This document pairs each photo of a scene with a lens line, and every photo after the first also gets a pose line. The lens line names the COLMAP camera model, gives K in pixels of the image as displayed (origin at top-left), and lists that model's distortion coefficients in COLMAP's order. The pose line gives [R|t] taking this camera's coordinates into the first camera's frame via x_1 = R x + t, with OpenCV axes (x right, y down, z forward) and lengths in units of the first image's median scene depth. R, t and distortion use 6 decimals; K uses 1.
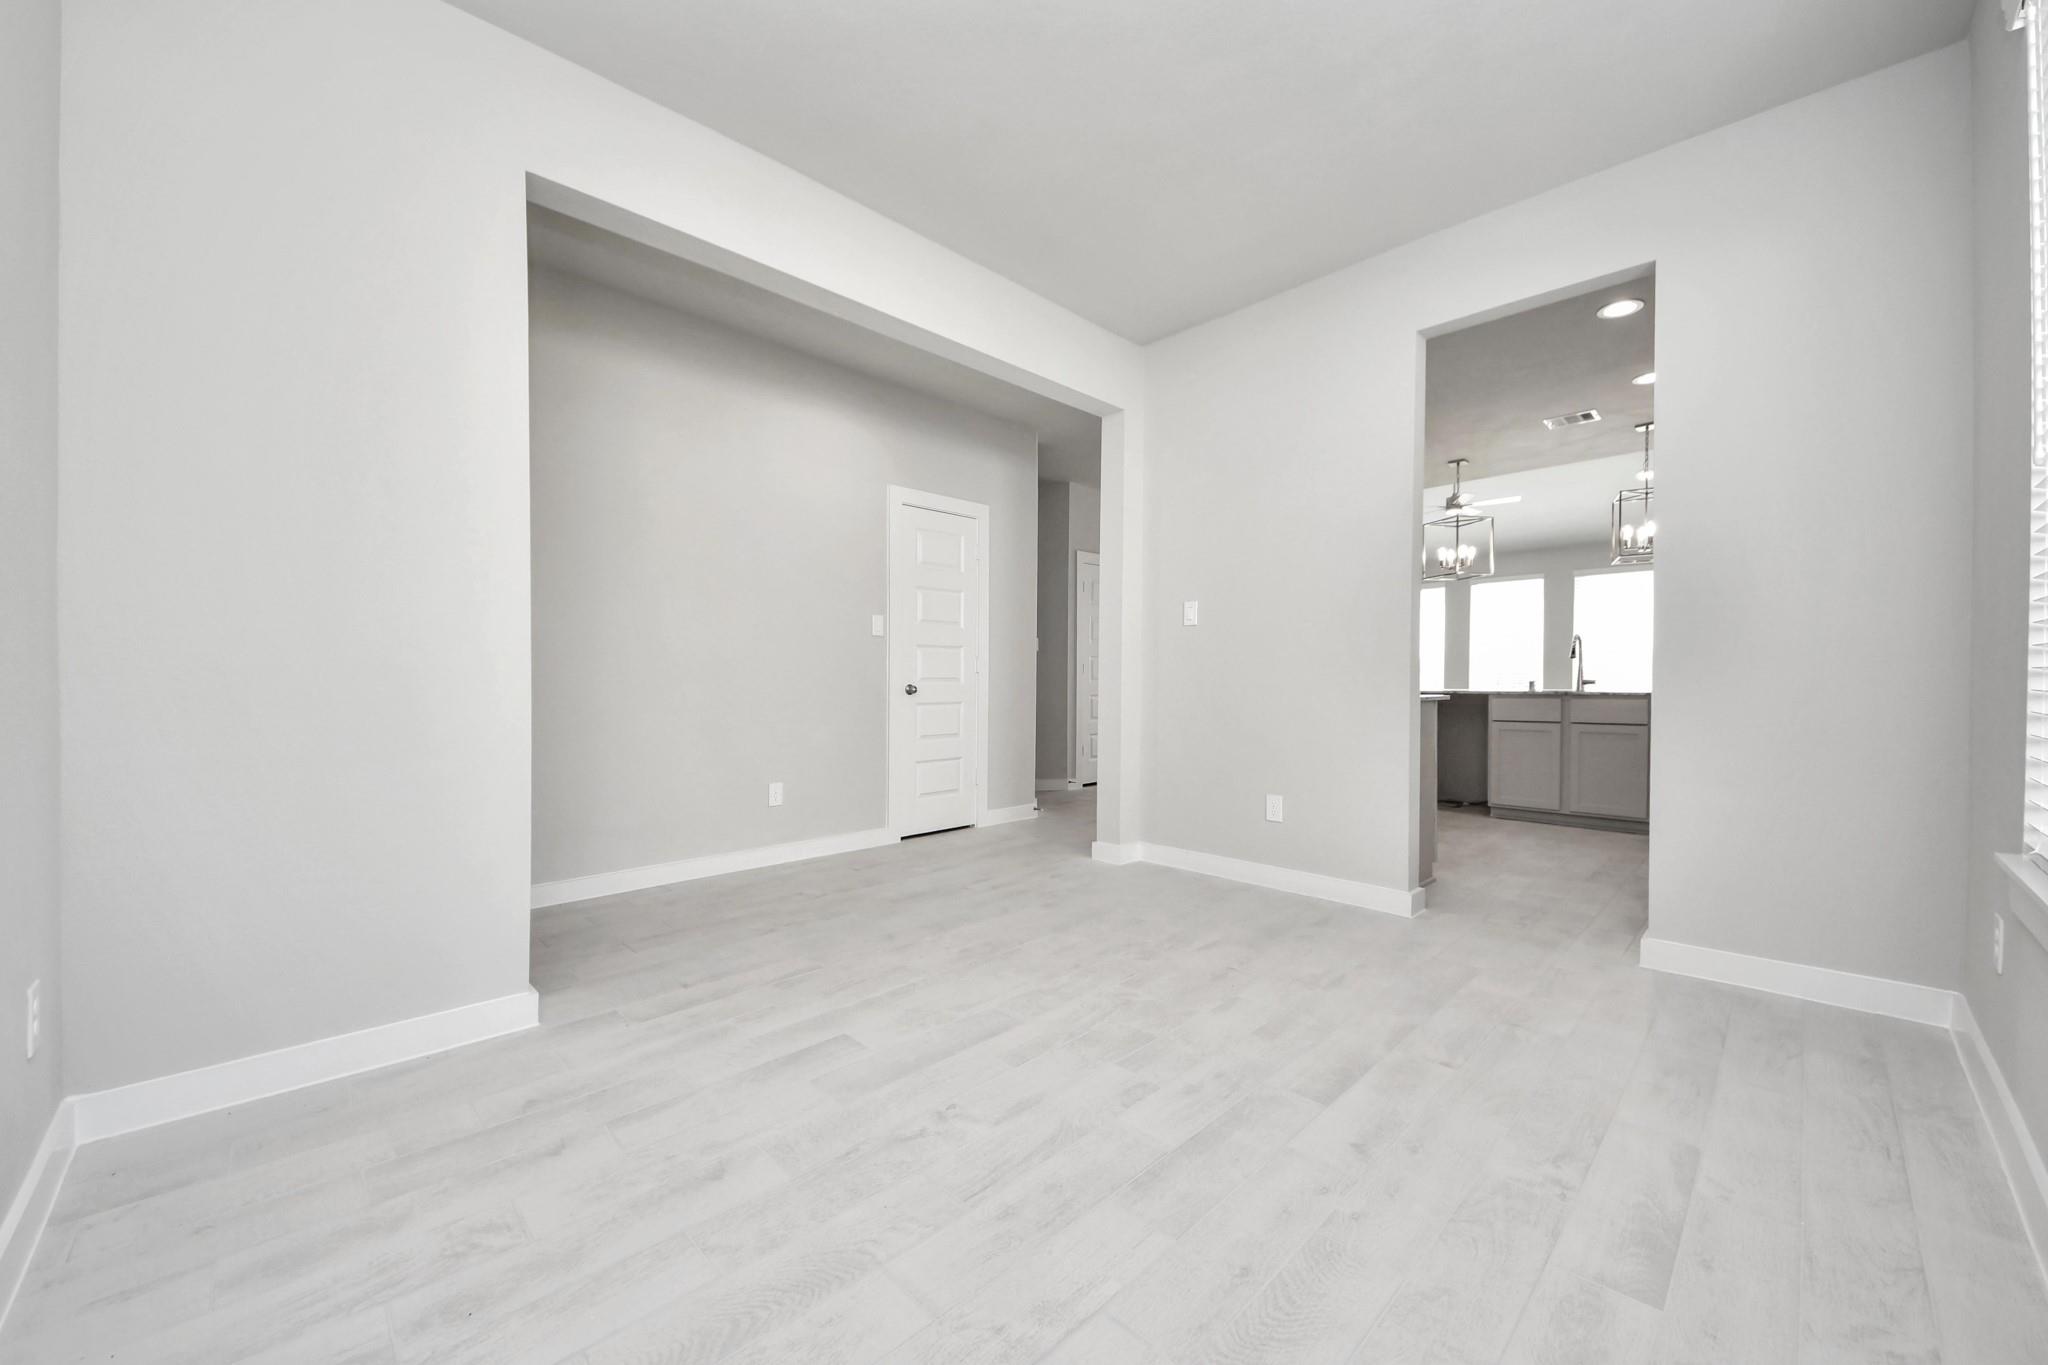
lens RADIAL K [[765.5, 0, 1031.4], [0, 765.5, 688.5], [0, 0, 1]] dist [0.026115, -0.016792]
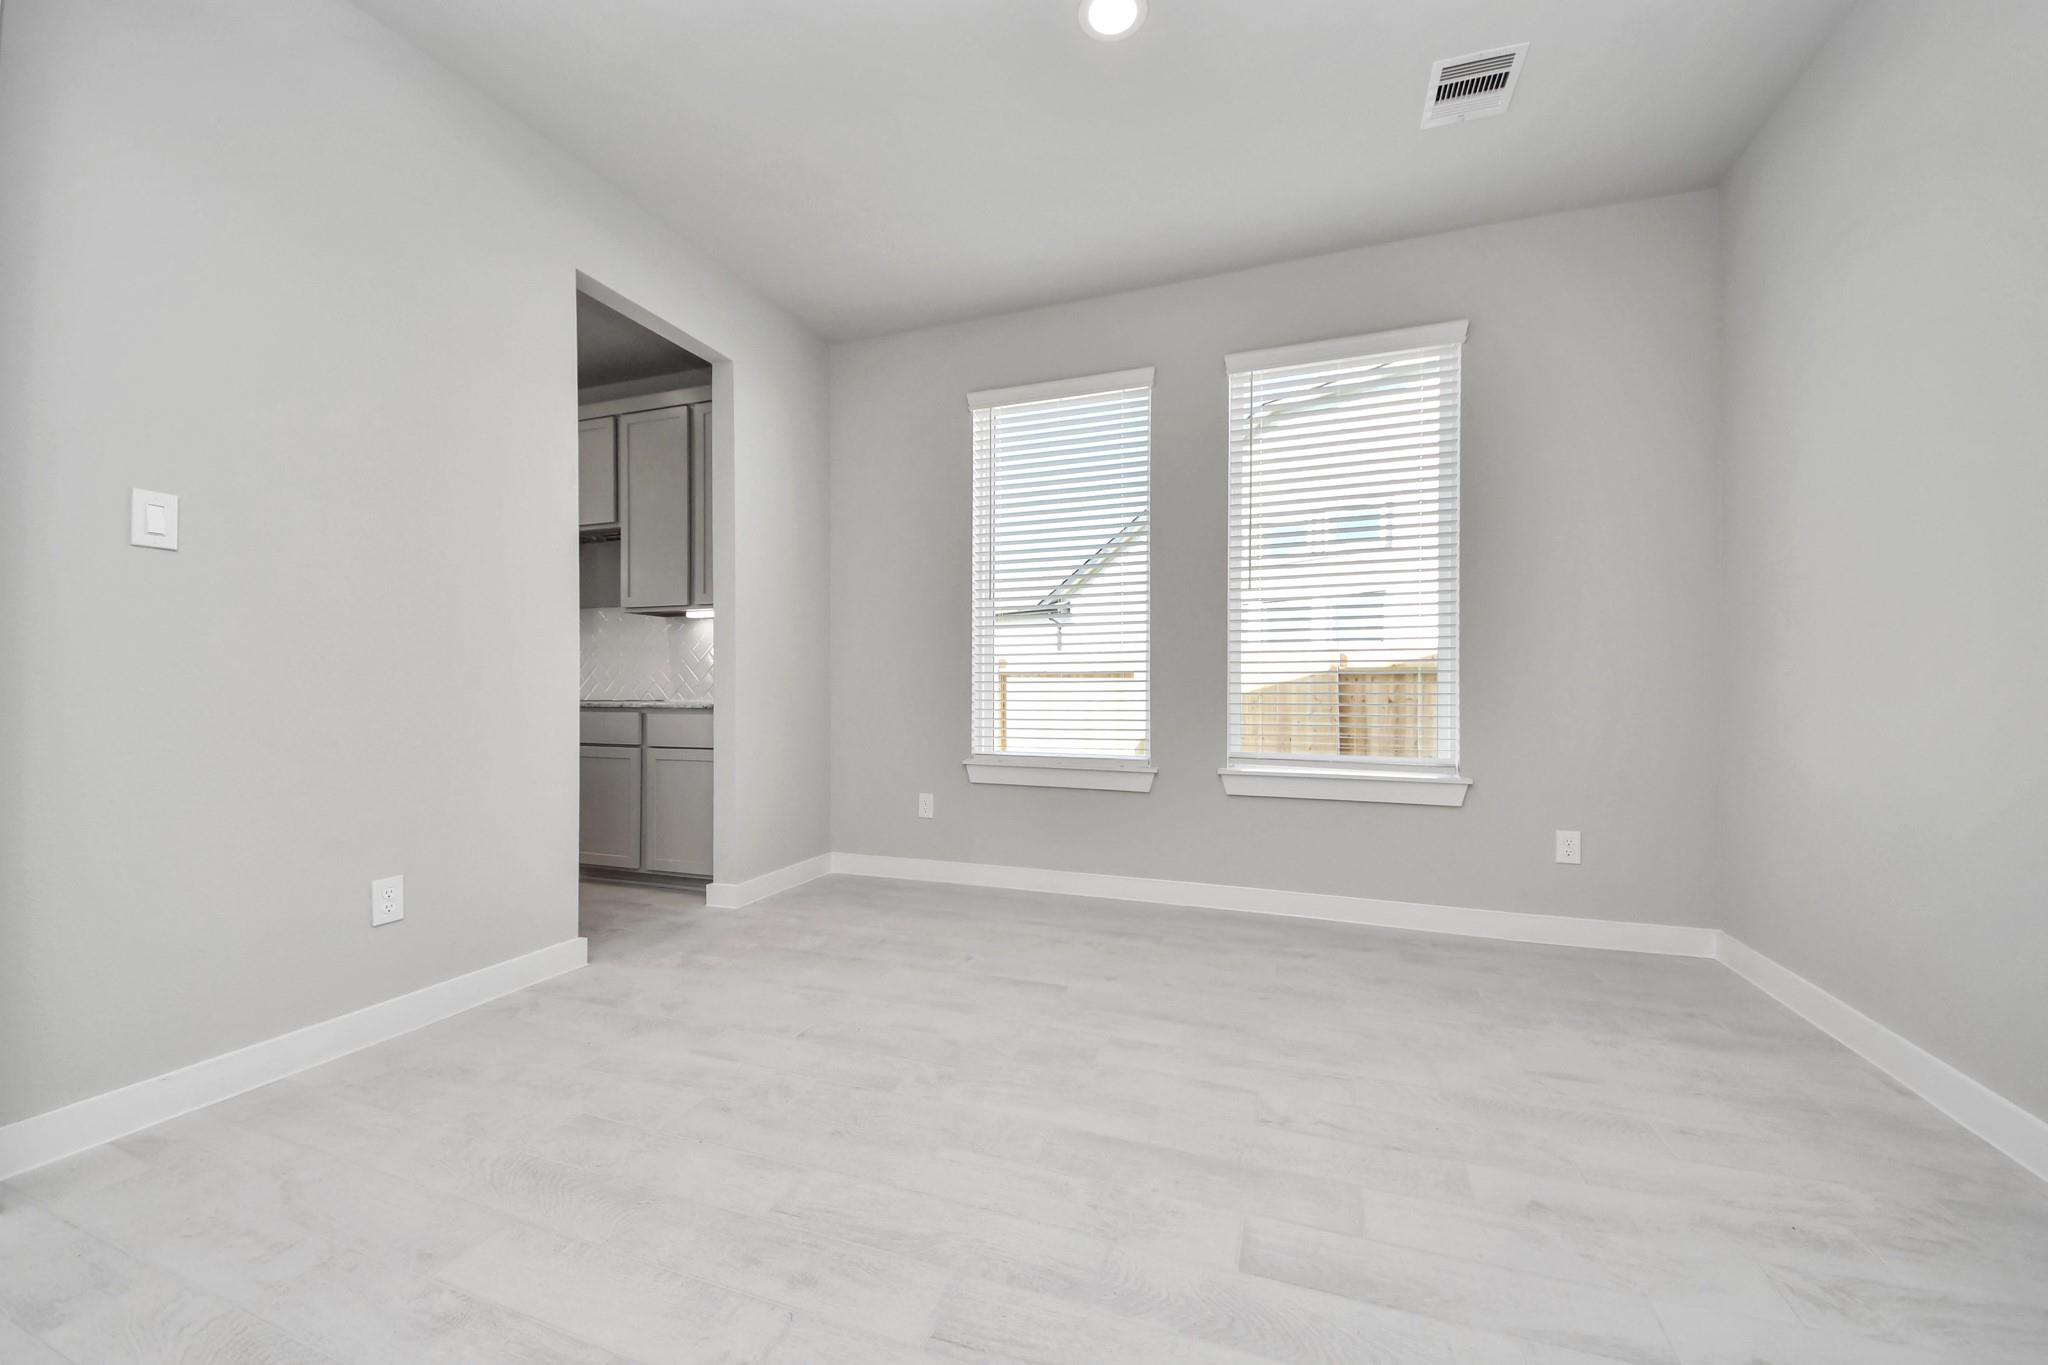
lens RADIAL K [[765.5, 0, 1031.4], [0, 765.5, 688.5], [0, 0, 1]] dist [0.026115, -0.016792]
pose [[-0.422361, -0.000489, 0.906427, -0.802628], [0.009924, 0.999937, 0.005164, -0.003277], [-0.906373, 0.011176, -0.422330, 1.565436]]
